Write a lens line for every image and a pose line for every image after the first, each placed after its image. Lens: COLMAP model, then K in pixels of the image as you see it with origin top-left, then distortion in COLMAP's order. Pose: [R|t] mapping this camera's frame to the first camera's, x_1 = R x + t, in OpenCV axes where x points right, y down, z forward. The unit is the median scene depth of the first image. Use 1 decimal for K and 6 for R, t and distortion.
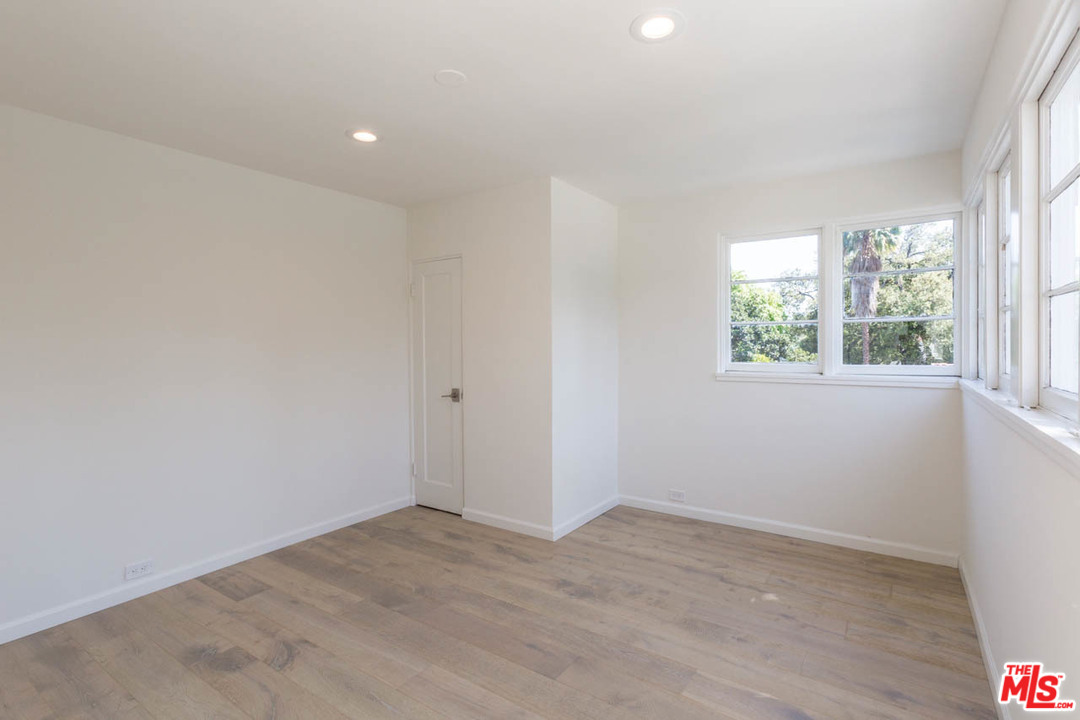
lens RADIAL K [[512.6, 0, 547.1], [0, 512.6, 353.1], [0, 0, 1]] dist [-0.001744, 0.001843]
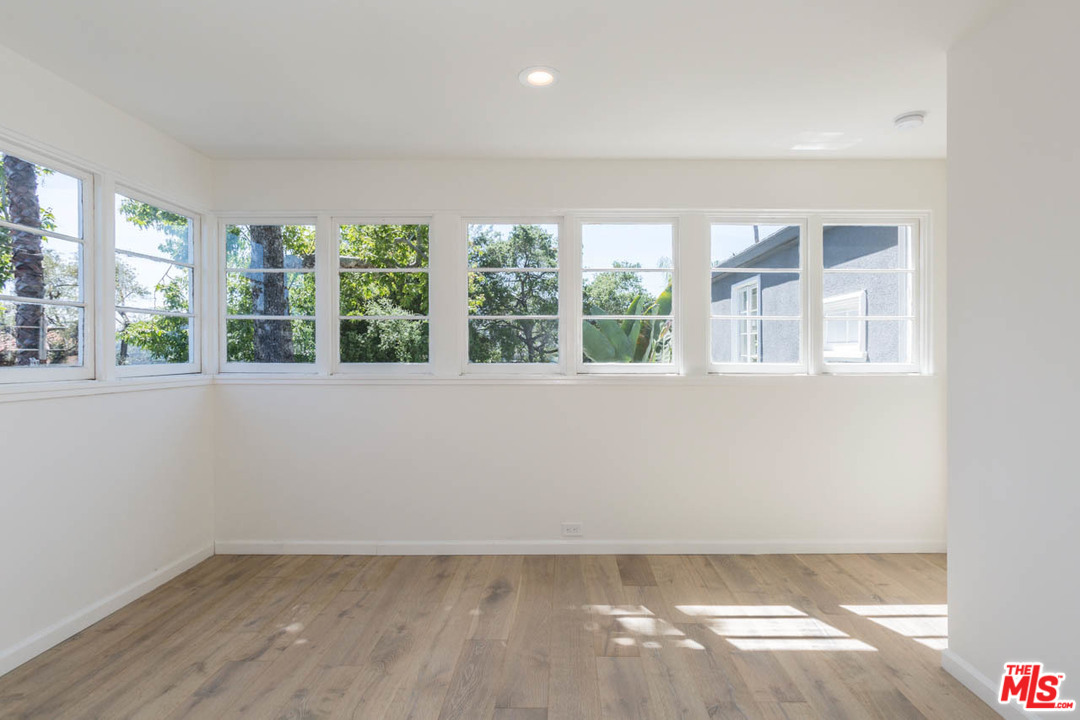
lens RADIAL K [[512.6, 0, 549.7], [0, 512.6, 356.6], [0, 0, 1]] dist [-0.001744, 0.001843]
pose [[-0.543115, 0.000292, 0.839658, -0.524692], [0.016990, 0.999799, 0.010642, -0.001746], [-0.839487, 0.020045, -0.543011, 1.025293]]
